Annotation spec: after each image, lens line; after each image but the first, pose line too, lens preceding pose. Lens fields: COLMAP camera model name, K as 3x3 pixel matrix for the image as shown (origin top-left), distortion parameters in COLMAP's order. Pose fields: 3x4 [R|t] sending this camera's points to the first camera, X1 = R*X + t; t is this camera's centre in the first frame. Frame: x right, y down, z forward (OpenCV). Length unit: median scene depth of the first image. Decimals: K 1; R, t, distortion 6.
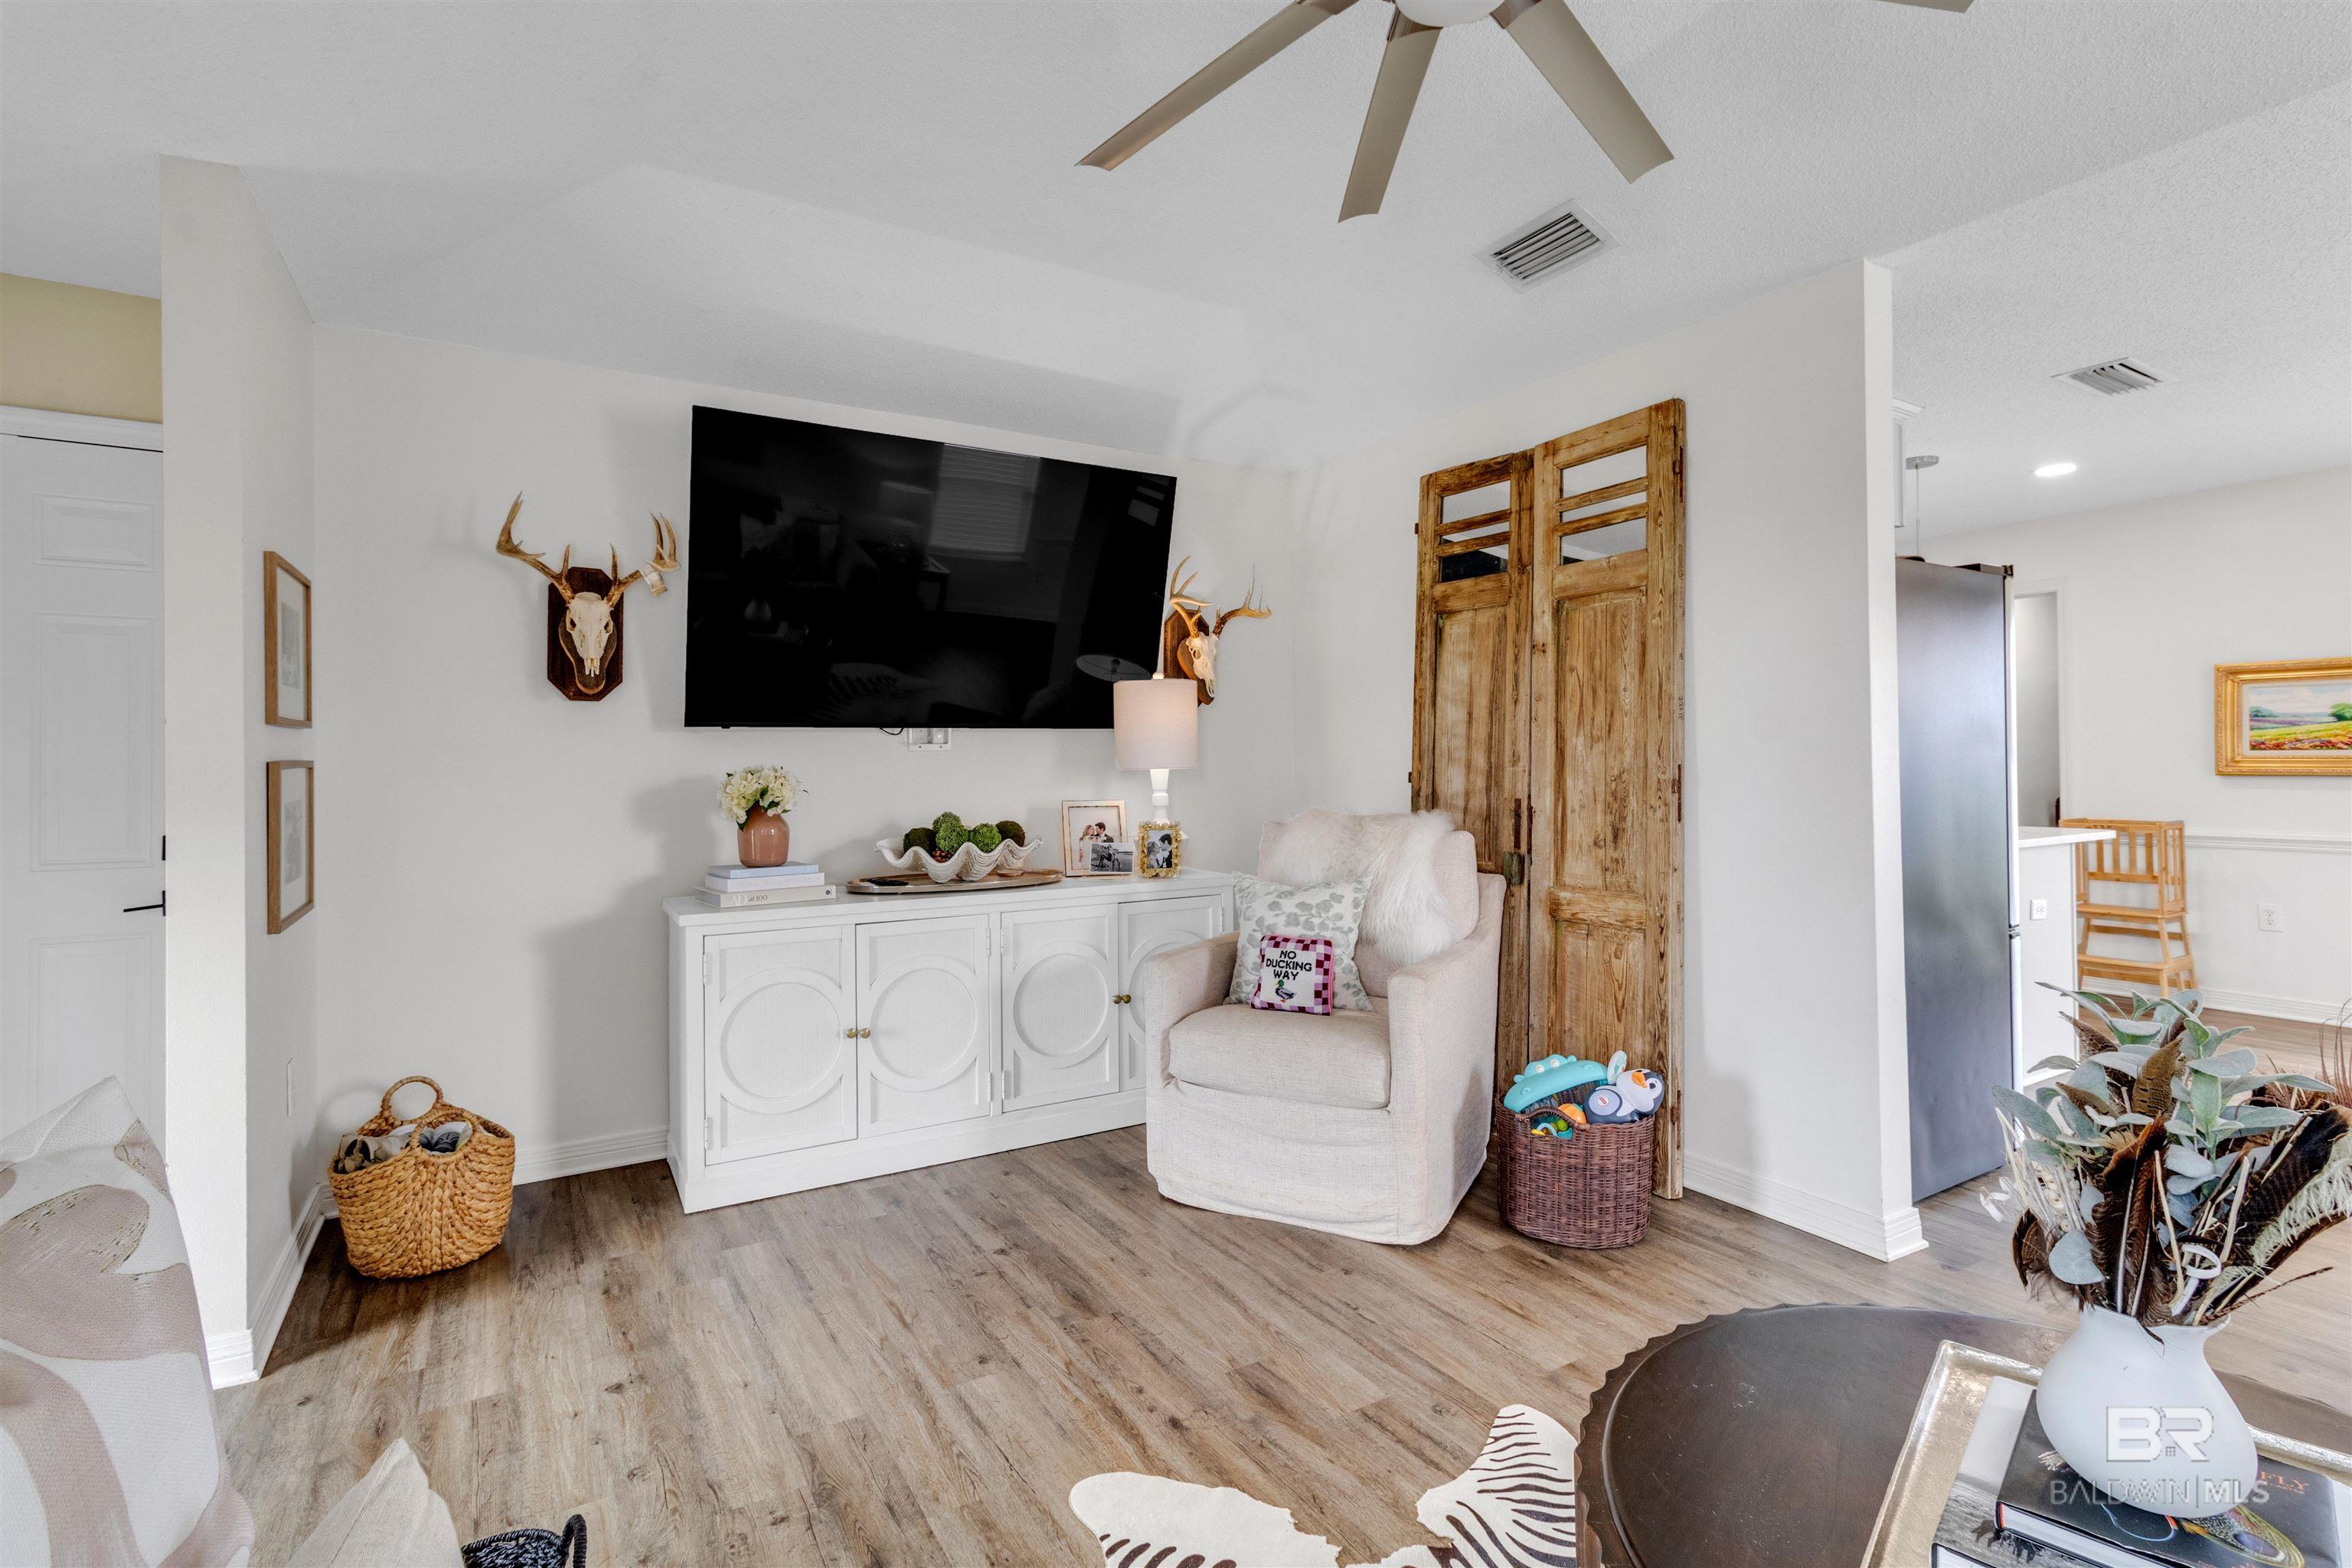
lens RADIAL K [[1115.3, 0, 1182.2], [0, 1115.3, 756.1], [0, 0, 1]] dist [0.000132, -0.000182]
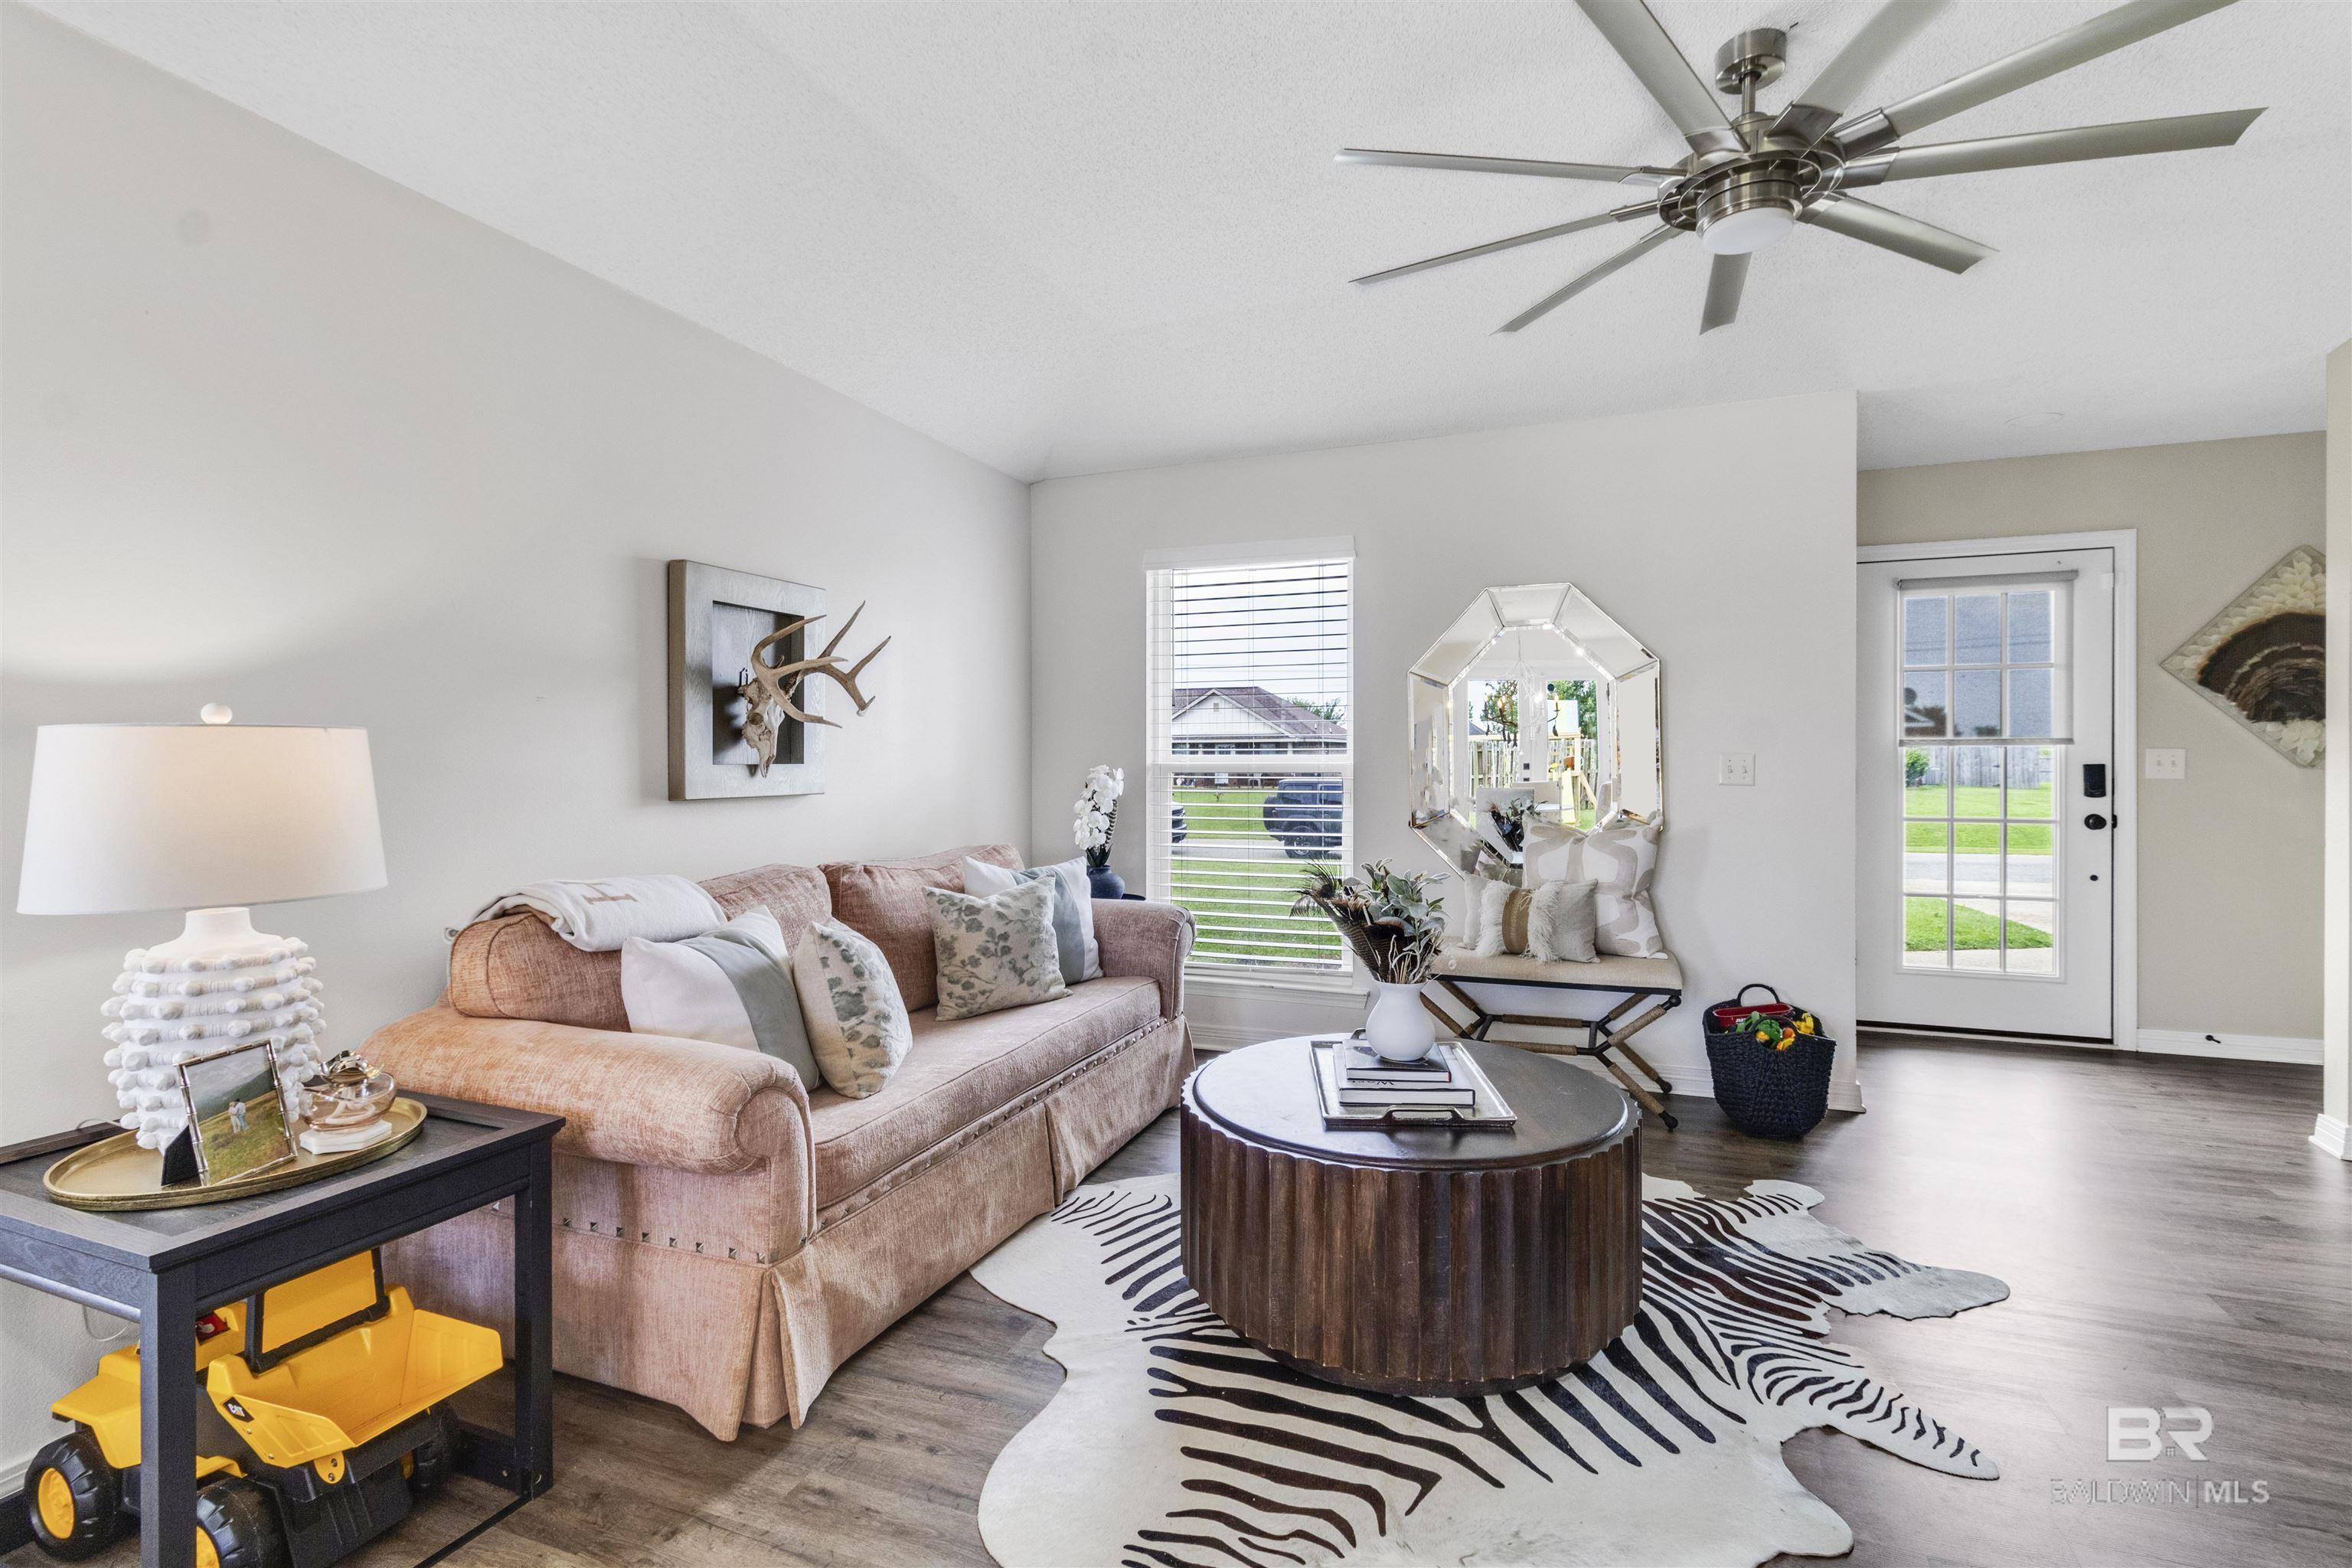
lens RADIAL K [[1107.6, 0, 1164.1], [0, 1107.6, 774.7], [0, 0, 1]] dist [0.006808, 0.000110]
pose [[-0.809745, 0.023848, -0.586298, 0.913379], [0.017423, 0.999710, 0.016601, -0.003629], [0.586524, 0.003228, -0.809926, 0.900178]]
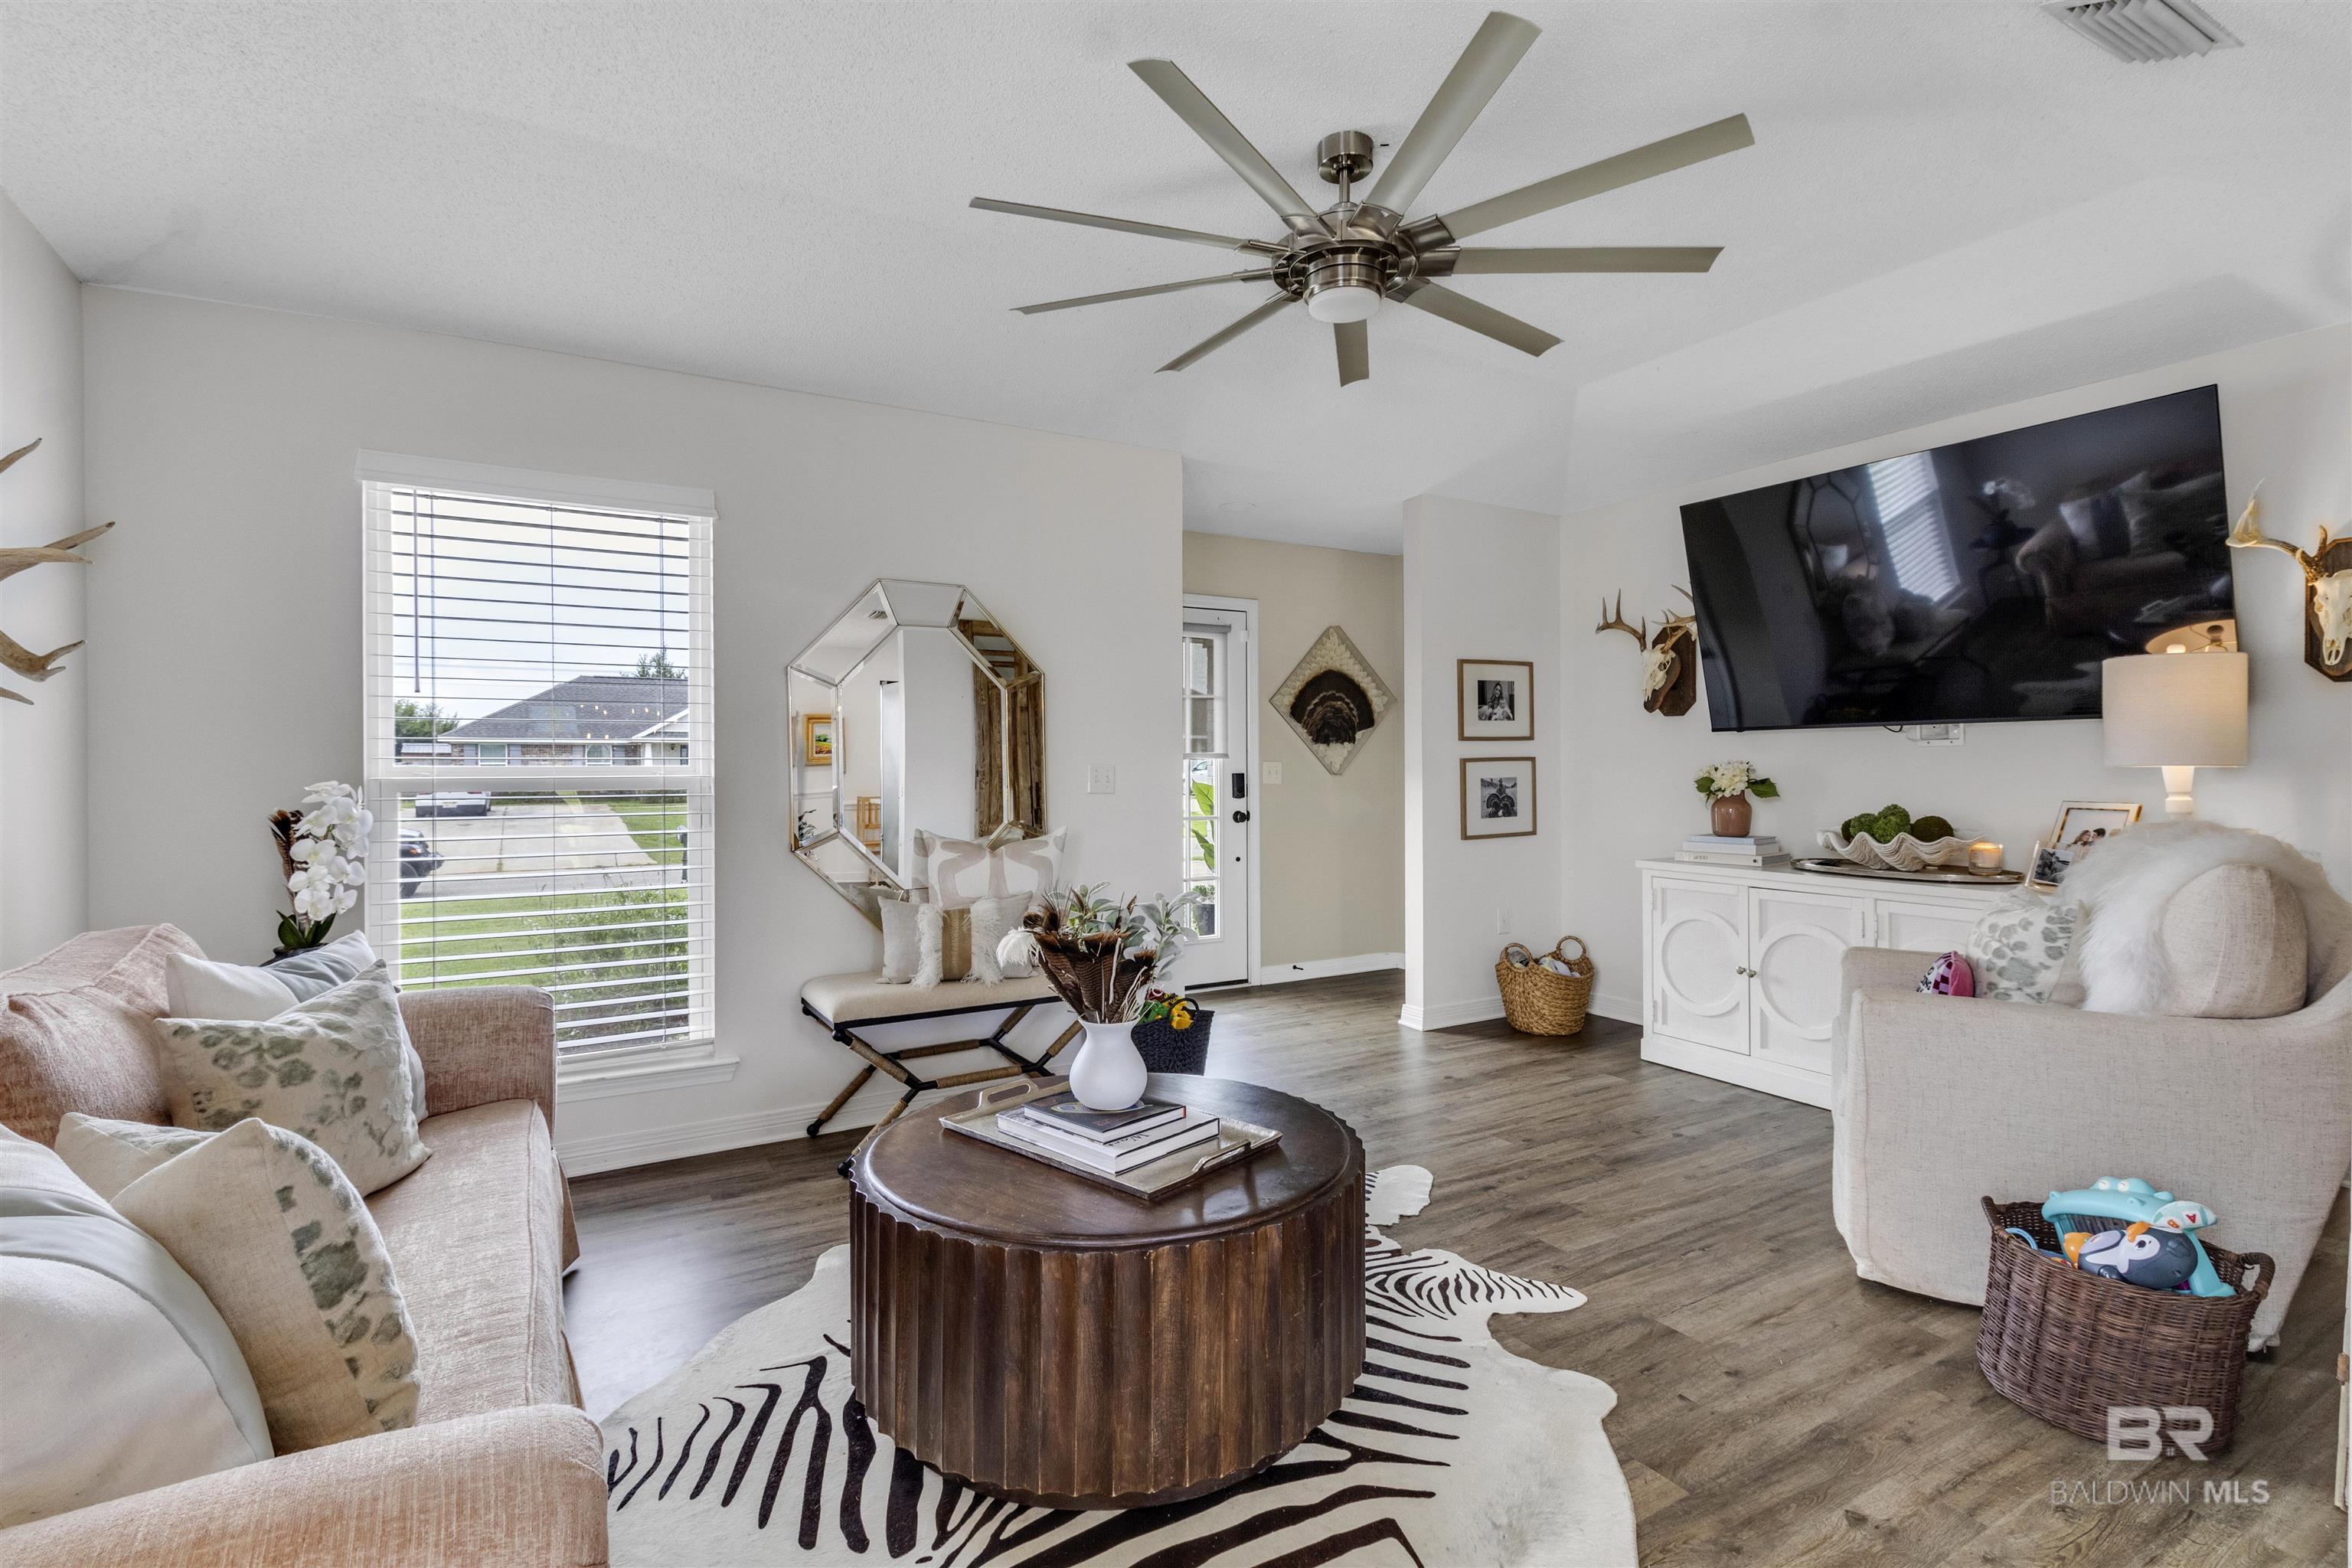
lens RADIAL K [[1125.9, 0, 1188.6], [0, 1125.9, 776.0], [0, 0, 1]] dist [0.003008, 0.000780]
pose [[-0.020459, 0.020701, -0.999576, 1.026713], [0.011859, 0.999720, 0.020461, -0.008206], [0.999720, -0.011435, -0.020698, 0.407837]]
